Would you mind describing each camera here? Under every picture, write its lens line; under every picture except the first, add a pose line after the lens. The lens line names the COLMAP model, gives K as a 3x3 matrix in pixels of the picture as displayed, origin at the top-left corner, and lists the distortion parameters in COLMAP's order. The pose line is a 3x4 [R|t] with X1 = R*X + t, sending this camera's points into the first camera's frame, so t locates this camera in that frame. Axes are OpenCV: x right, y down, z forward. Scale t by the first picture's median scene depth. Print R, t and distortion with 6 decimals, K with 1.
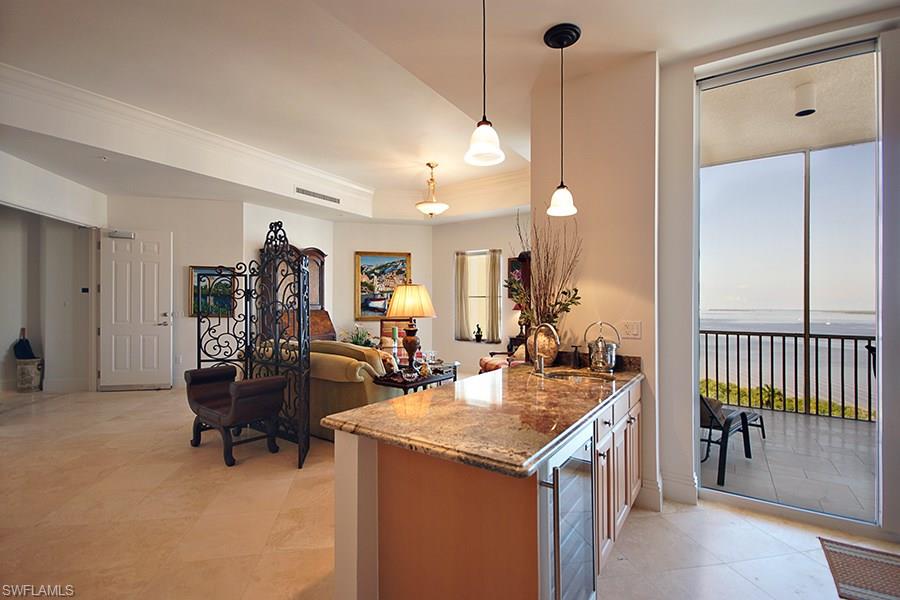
lens RADIAL K [[402.3, 0, 448.6], [0, 402.3, 303.8], [0, 0, 1]] dist [0.003100, -0.000049]
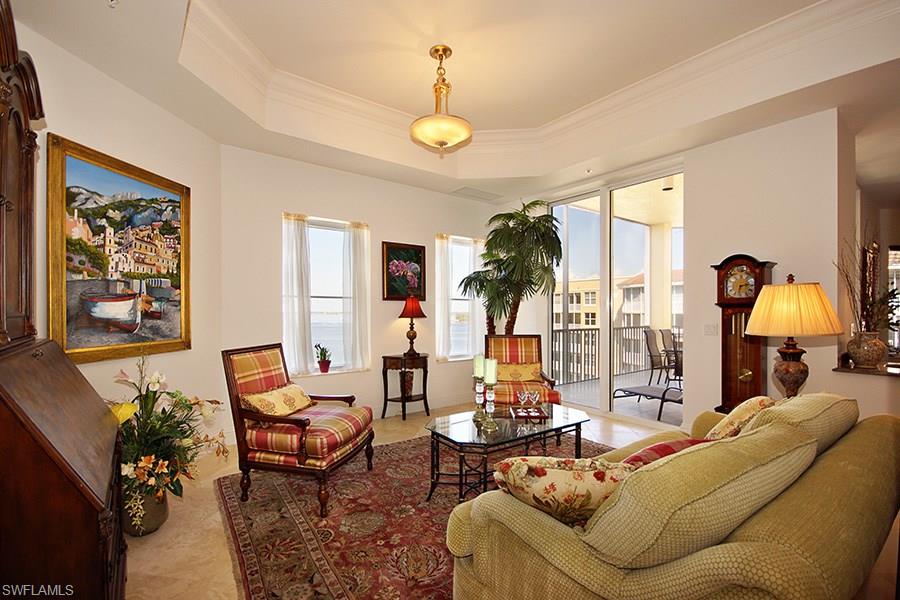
lens RADIAL K [[402.3, 0, 448.7], [0, 402.3, 304.6], [0, 0, 1]] dist [0.003100, -0.000049]
pose [[0.302096, 0.006076, 0.953258, -0.420467], [-0.007301, 0.999965, -0.004060, -0.004361], [-0.953249, -0.005733, 0.302130, 0.622876]]
